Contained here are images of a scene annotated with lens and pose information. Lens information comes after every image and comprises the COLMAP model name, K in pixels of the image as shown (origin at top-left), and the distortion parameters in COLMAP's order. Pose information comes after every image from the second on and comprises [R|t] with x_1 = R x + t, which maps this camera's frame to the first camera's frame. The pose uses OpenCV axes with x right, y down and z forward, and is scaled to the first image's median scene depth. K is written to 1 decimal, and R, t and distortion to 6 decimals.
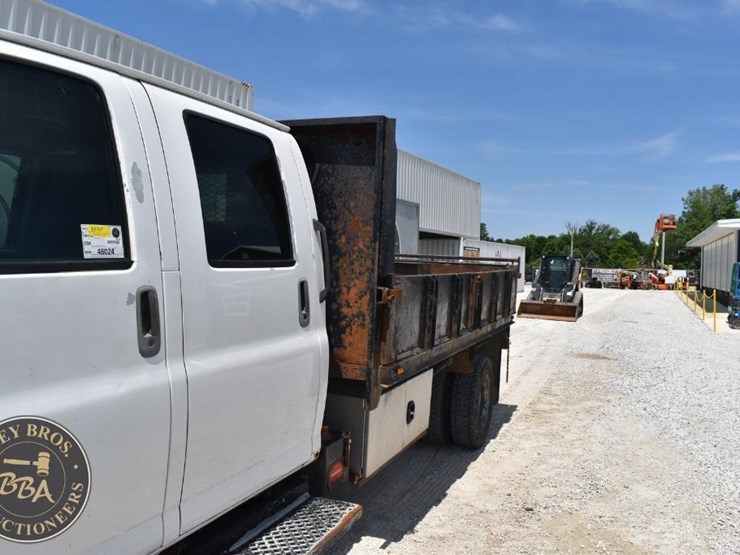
lens RADIAL K [[644.9, 0, 370.0], [0, 644.9, 277.5], [0, 0, 1]] dist [-0.101073, 0.016471]
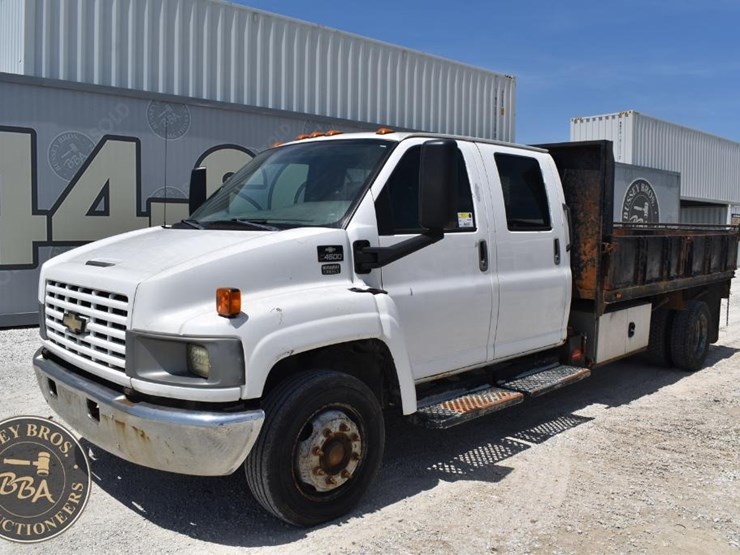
lens RADIAL K [[644.9, 0, 370.0], [0, 644.9, 277.5], [0, 0, 1]] dist [-0.101073, 0.016471]
pose [[0.921103, 0.007955, -0.389237, 0.096176], [0.009145, 0.999073, 0.042060, 0.028943], [0.389211, -0.042301, 0.920177, -0.726778]]
